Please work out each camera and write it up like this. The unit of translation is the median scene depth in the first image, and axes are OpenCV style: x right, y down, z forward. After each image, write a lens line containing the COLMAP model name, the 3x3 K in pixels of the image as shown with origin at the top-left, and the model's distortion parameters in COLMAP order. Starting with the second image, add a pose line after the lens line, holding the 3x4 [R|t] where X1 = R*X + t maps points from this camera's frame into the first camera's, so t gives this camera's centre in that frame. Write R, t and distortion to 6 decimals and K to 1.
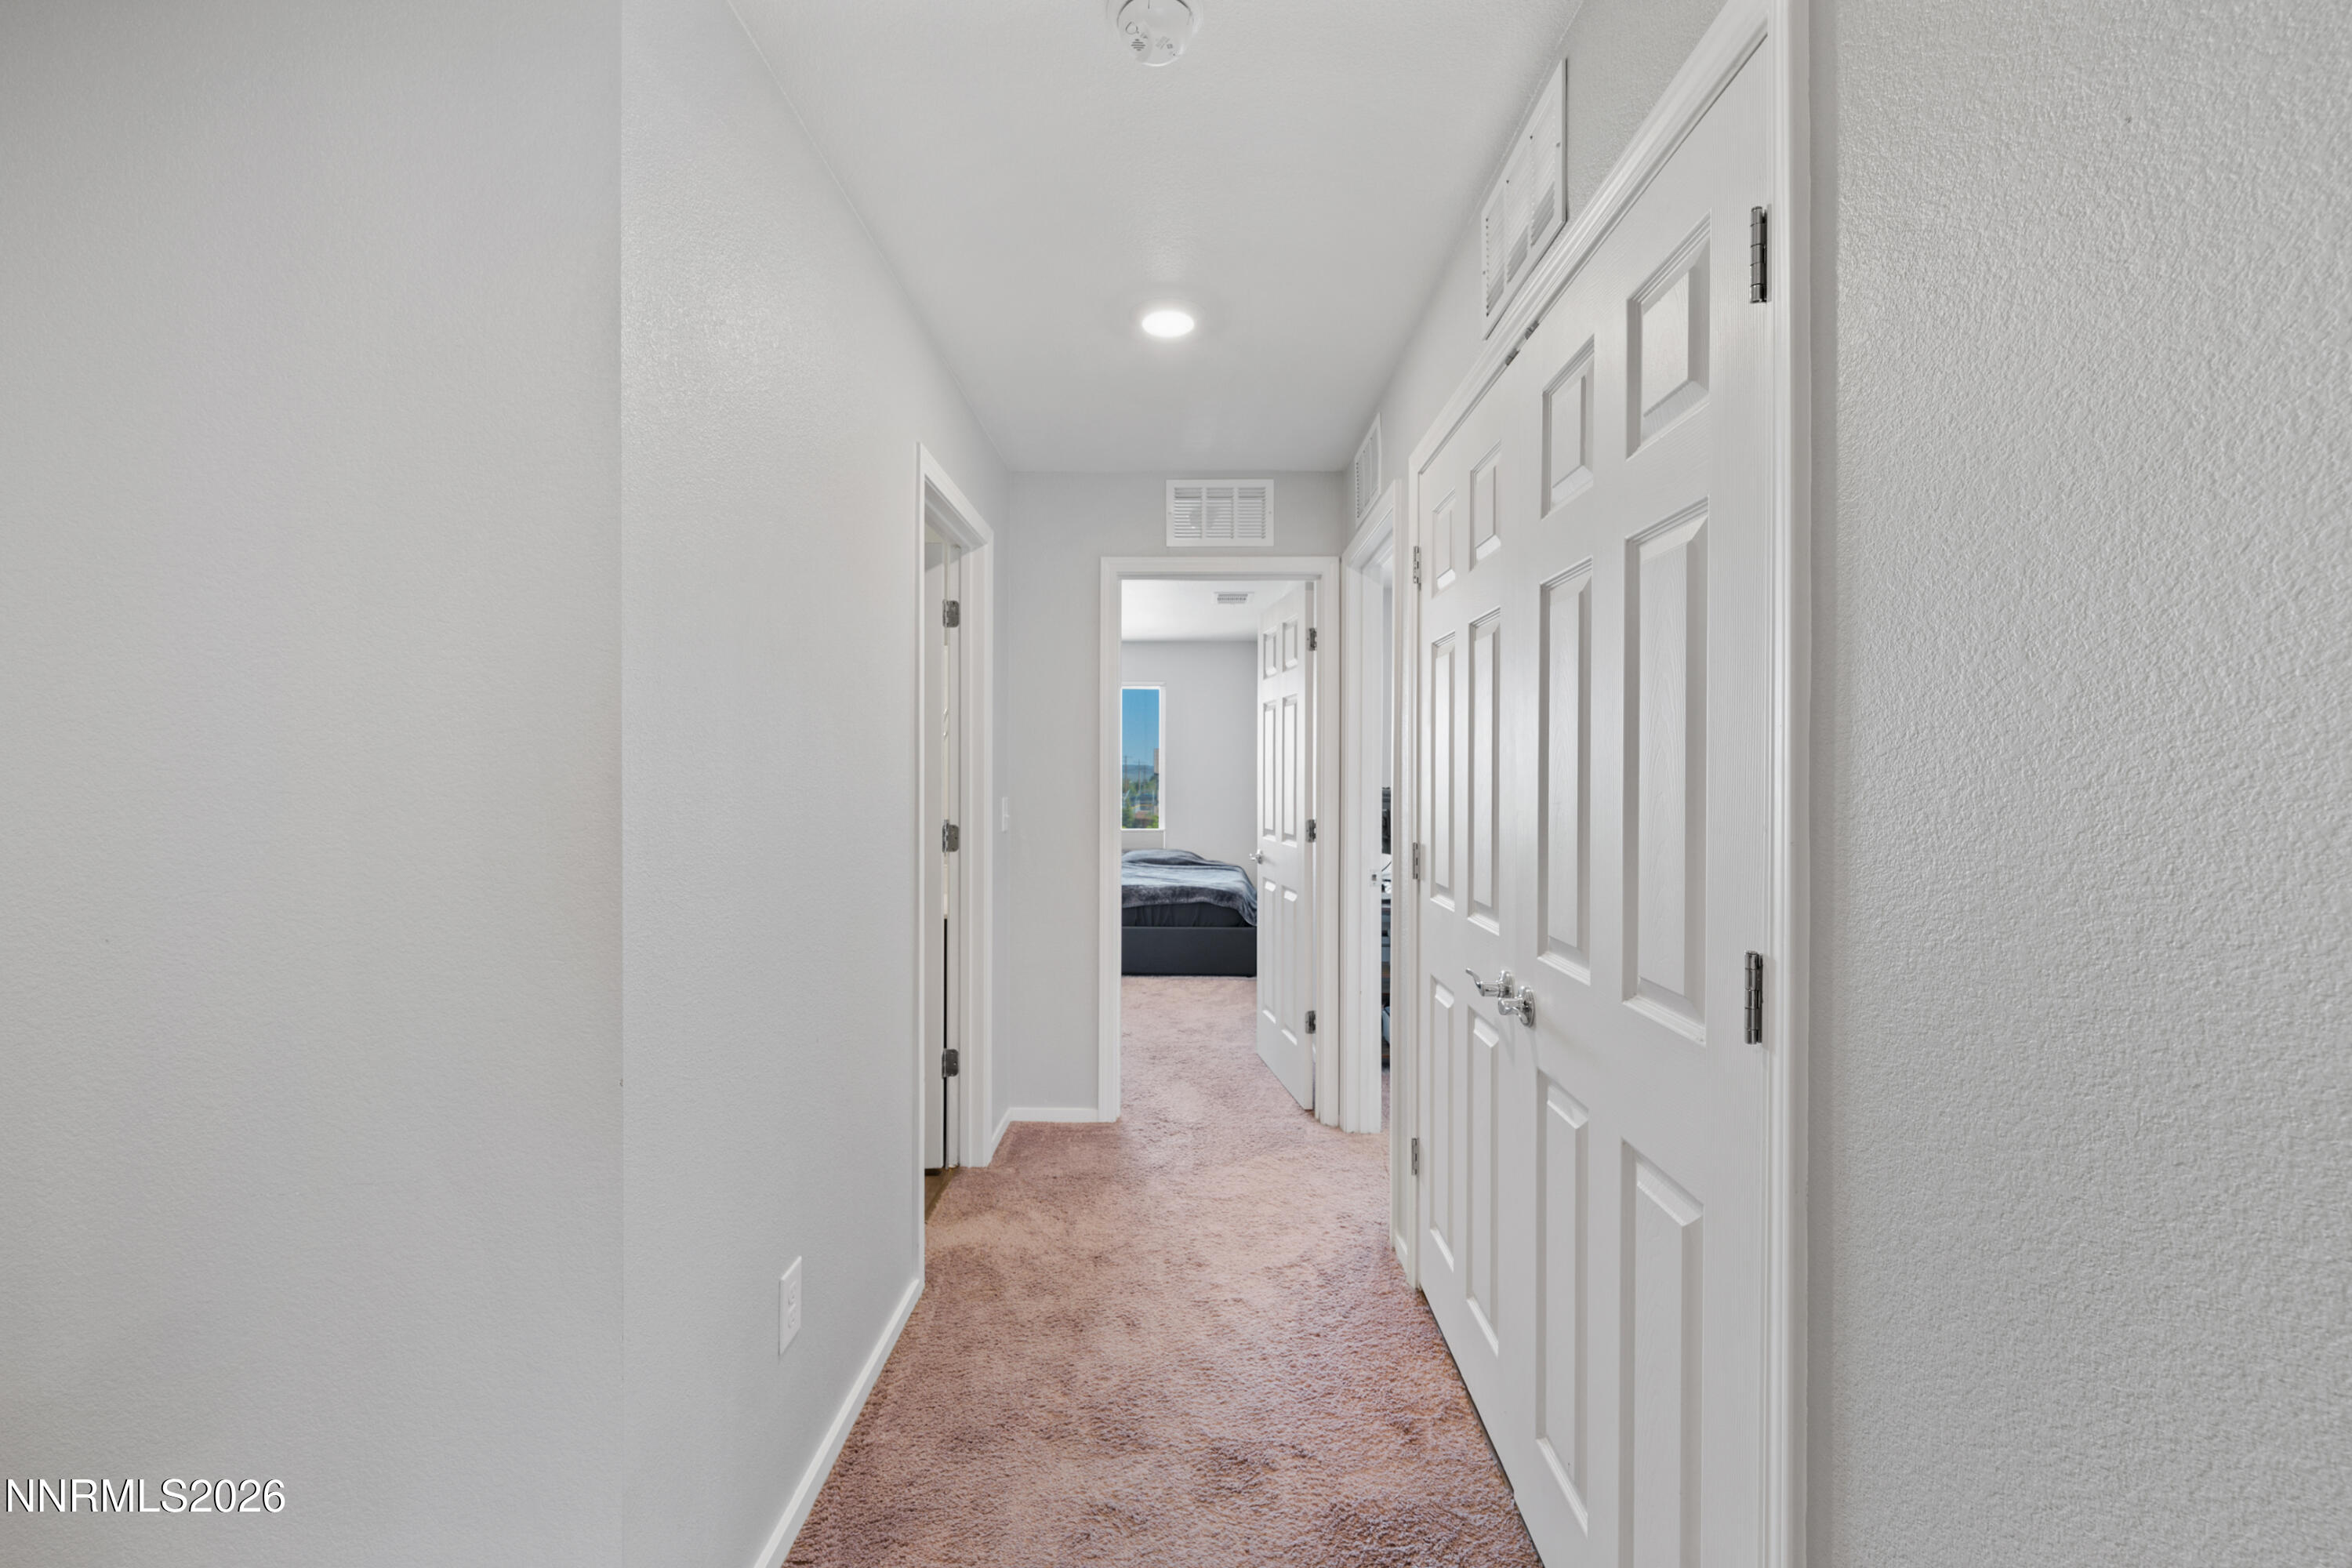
lens RADIAL K [[944.9, 0, 1175.7], [0, 944.9, 774.6], [0, 0, 1]] dist [-0.000143, -0.000518]
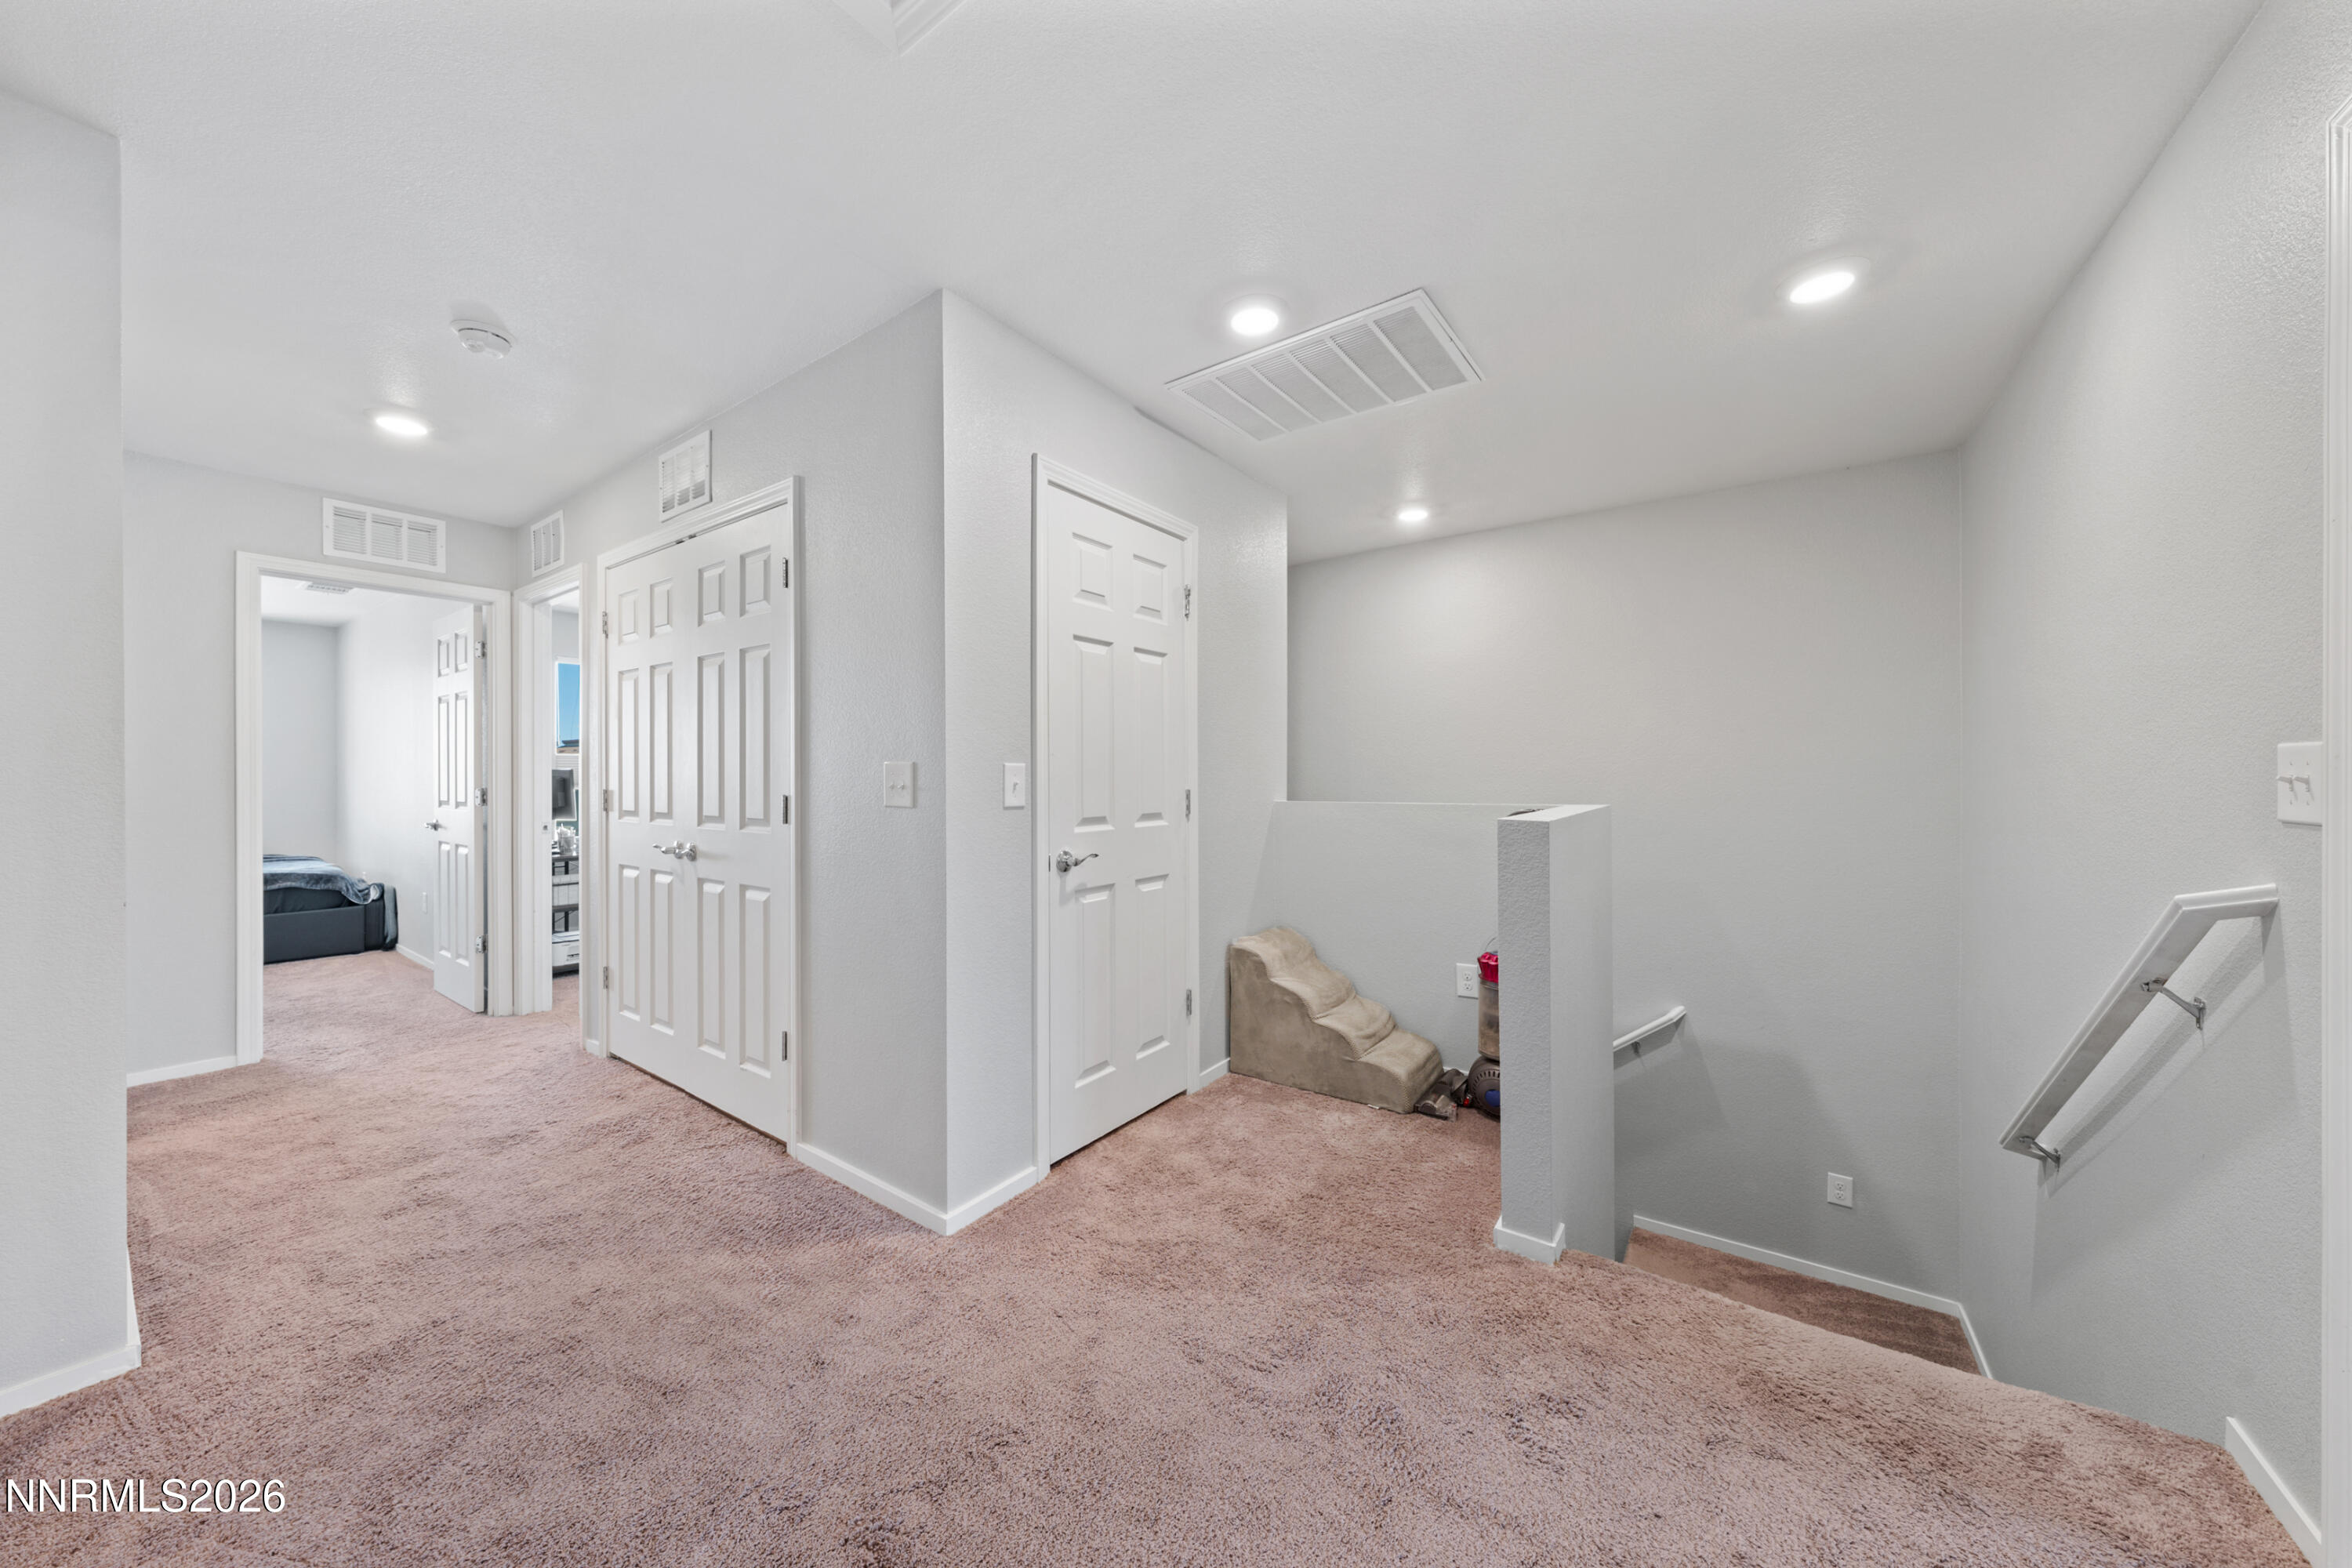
lens RADIAL K [[795.4, 0, 1179.1], [0, 795.4, 776.3], [0, 0, 1]] dist [0.000213, -0.000005]
pose [[0.566114, -0.004511, 0.824315, -0.365275], [0.004949, 0.999986, 0.002073, 0.056625], [-0.824312, 0.002906, 0.566128, -0.697540]]
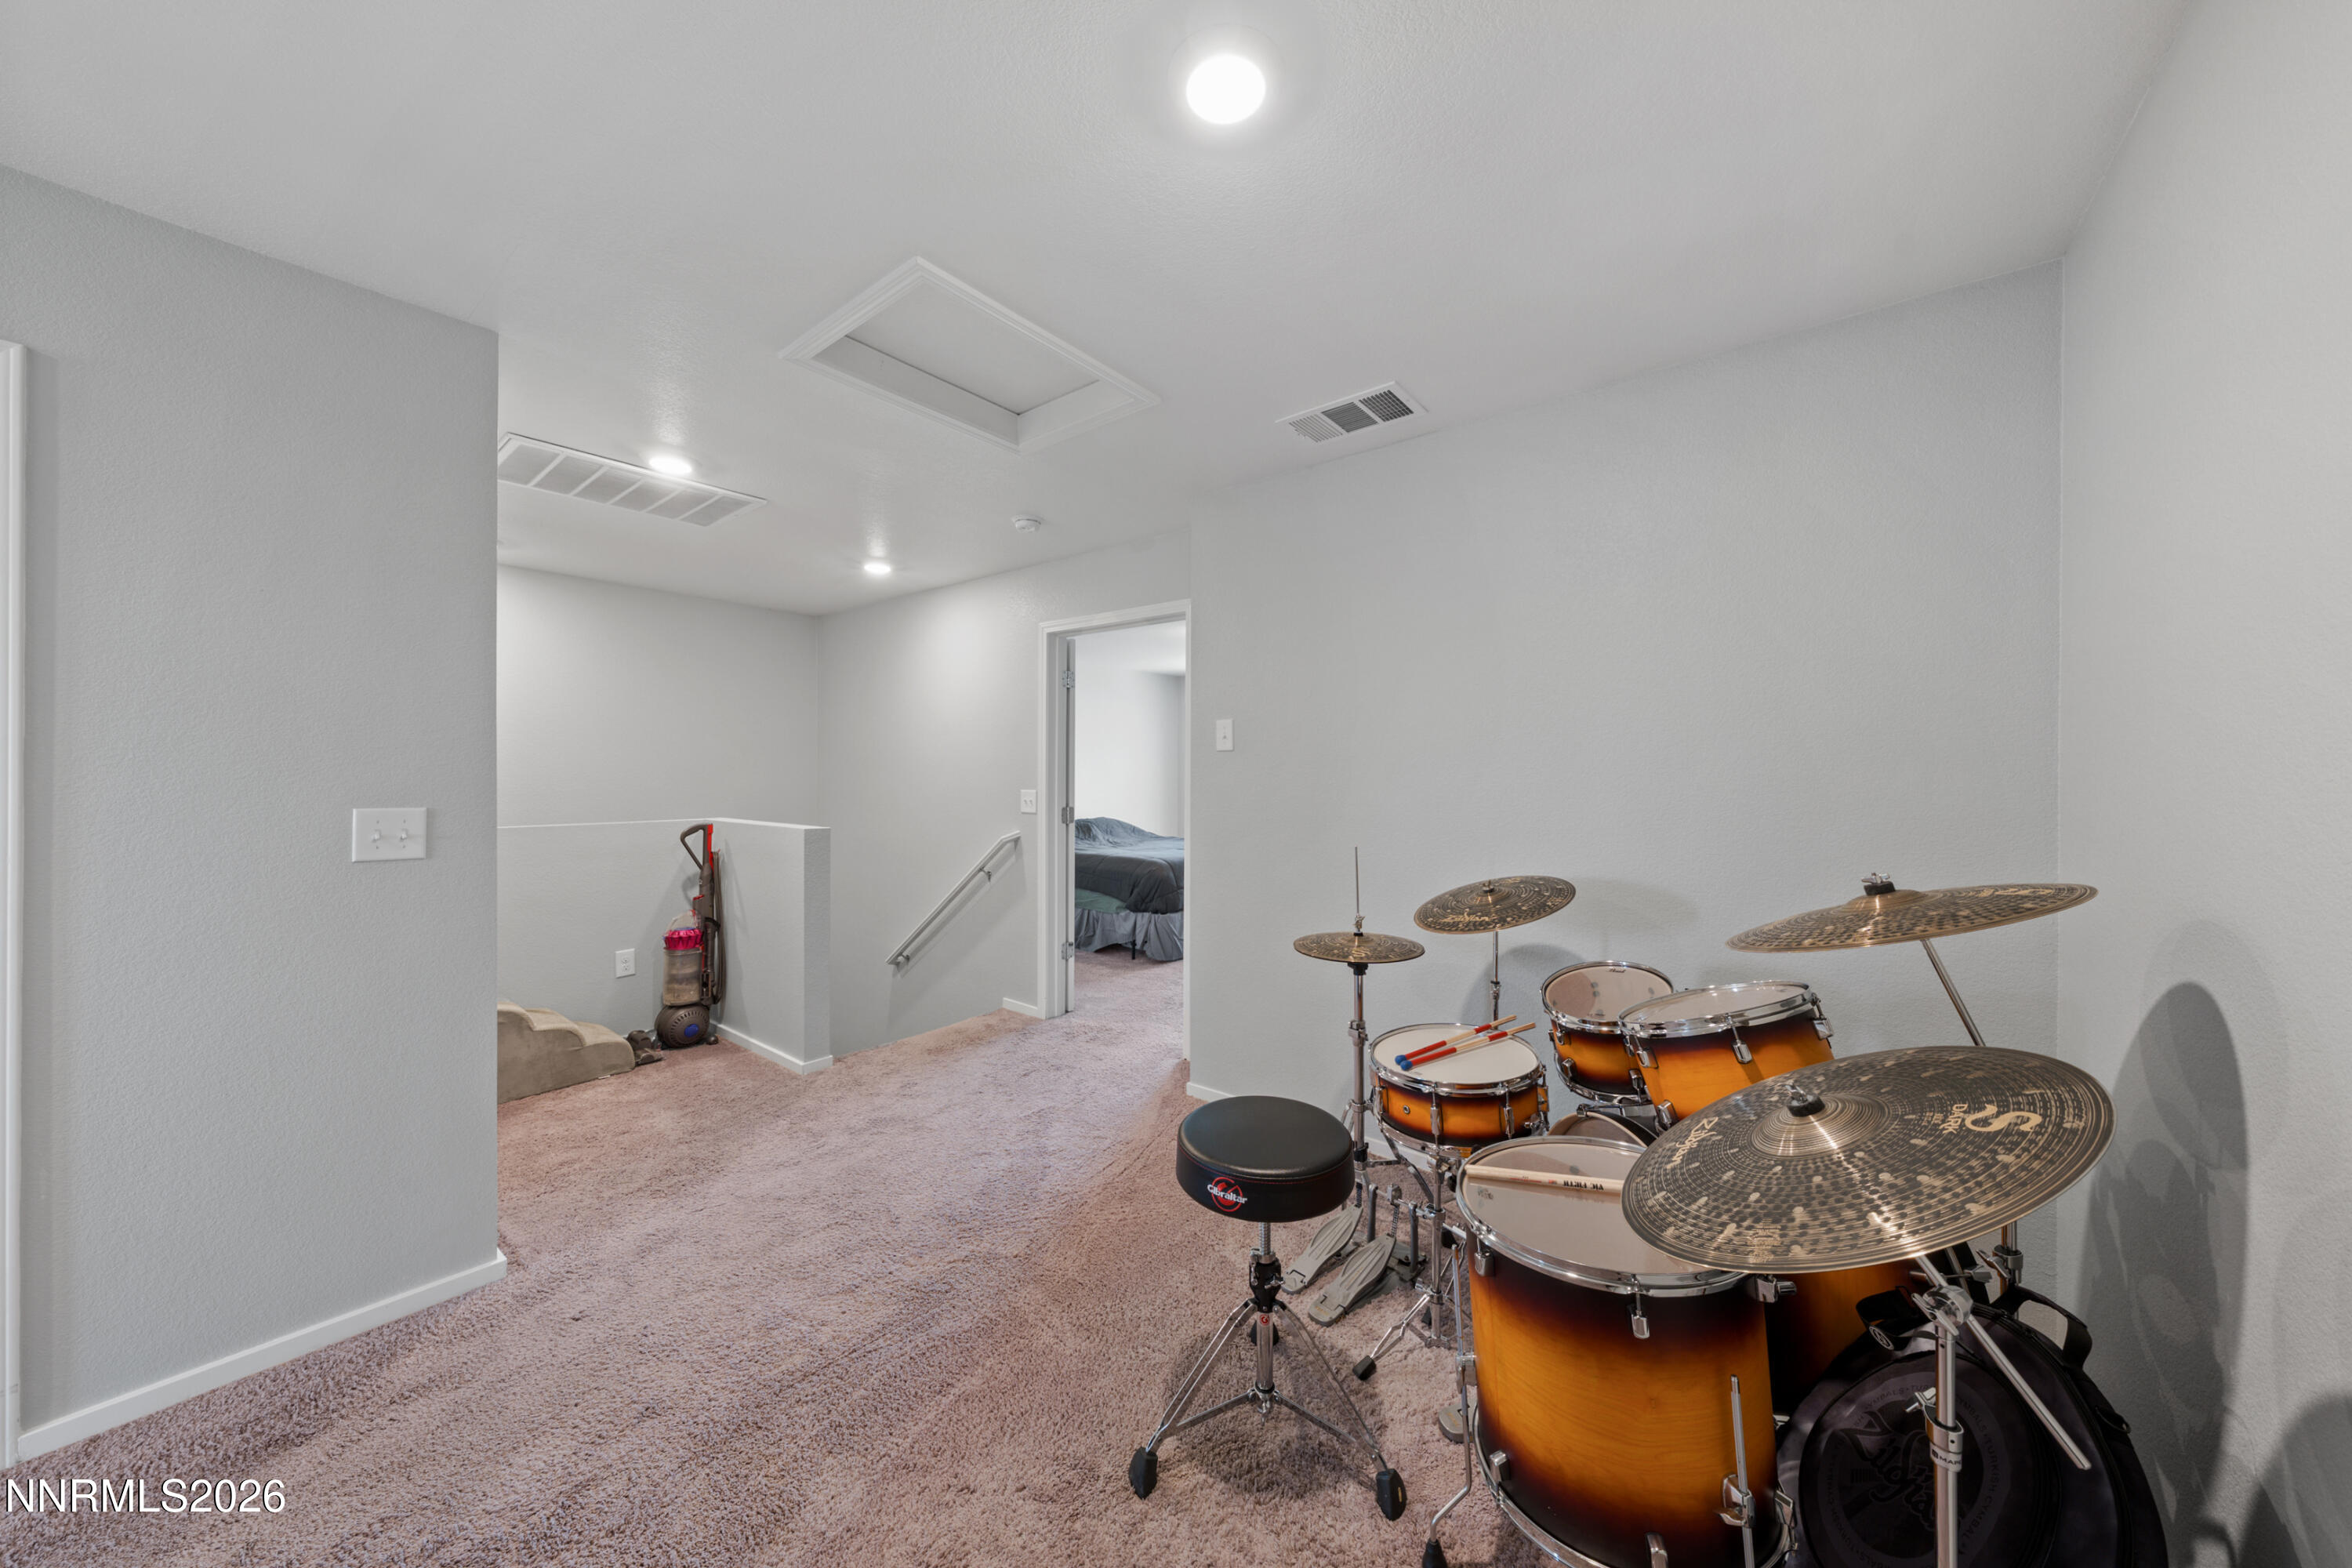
lens RADIAL K [[795.4, 0, 1176.0], [0, 795.4, 778.2], [0, 0, 1]] dist [0.000213, -0.000005]
pose [[-0.794431, -0.009088, 0.607287, -0.971870], [-0.007045, 0.999959, 0.005748, -0.007498], [-0.607314, 0.000288, -0.794462, 0.352844]]
